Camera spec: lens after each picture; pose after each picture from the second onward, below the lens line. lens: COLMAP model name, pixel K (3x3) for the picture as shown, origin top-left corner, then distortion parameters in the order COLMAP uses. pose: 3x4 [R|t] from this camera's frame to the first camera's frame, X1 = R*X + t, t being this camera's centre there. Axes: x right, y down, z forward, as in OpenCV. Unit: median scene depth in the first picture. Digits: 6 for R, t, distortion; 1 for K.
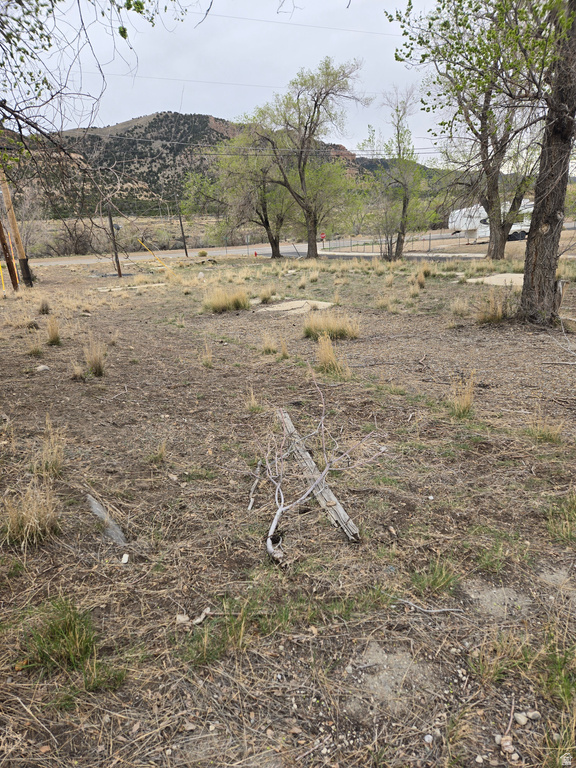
lens RADIAL K [[518.4, 0, 295.0], [0, 518.4, 391.4], [0, 0, 1]] dist [0.082261, -0.069632]
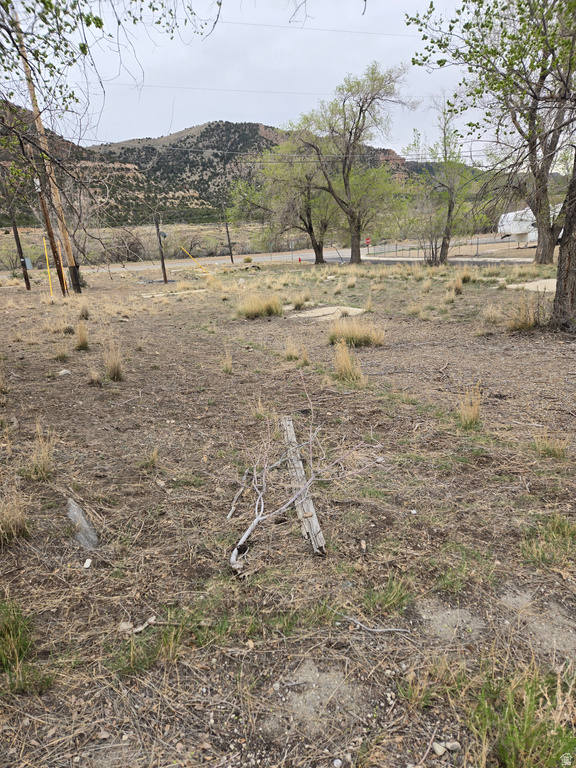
lens RADIAL K [[518.4, 0, 300.5], [0, 518.4, 393.7], [0, 0, 1]] dist [0.082261, -0.069632]
pose [[0.996857, 0.015420, -0.077707, 0.069508], [-0.015851, 0.999862, -0.004931, -0.005183], [0.077620, 0.006147, 0.996964, 0.005203]]
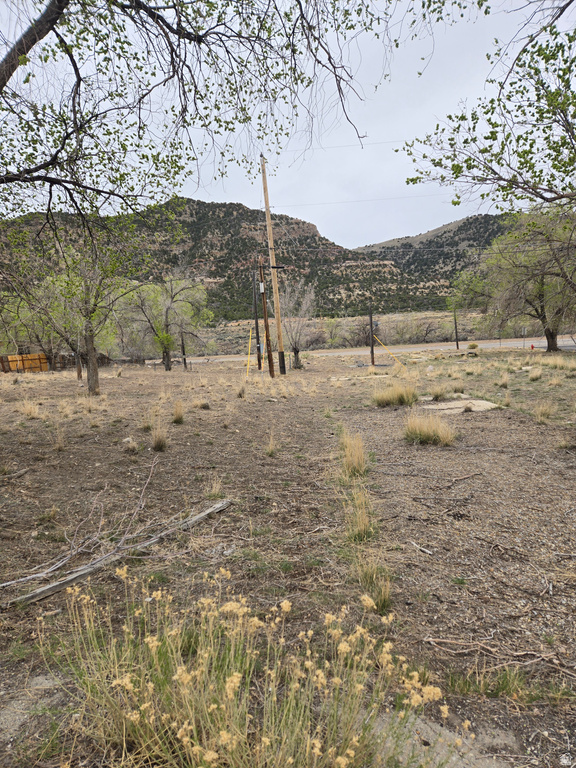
lens RADIAL K [[518.4, 0, 298.1], [0, 518.4, 389.5], [0, 0, 1]] dist [0.082261, -0.069632]
pose [[0.848390, 0.059091, -0.526063, 0.598372], [-0.147310, 0.980852, -0.127392, -0.067303], [0.508462, 0.185572, 0.840850, 0.100620]]
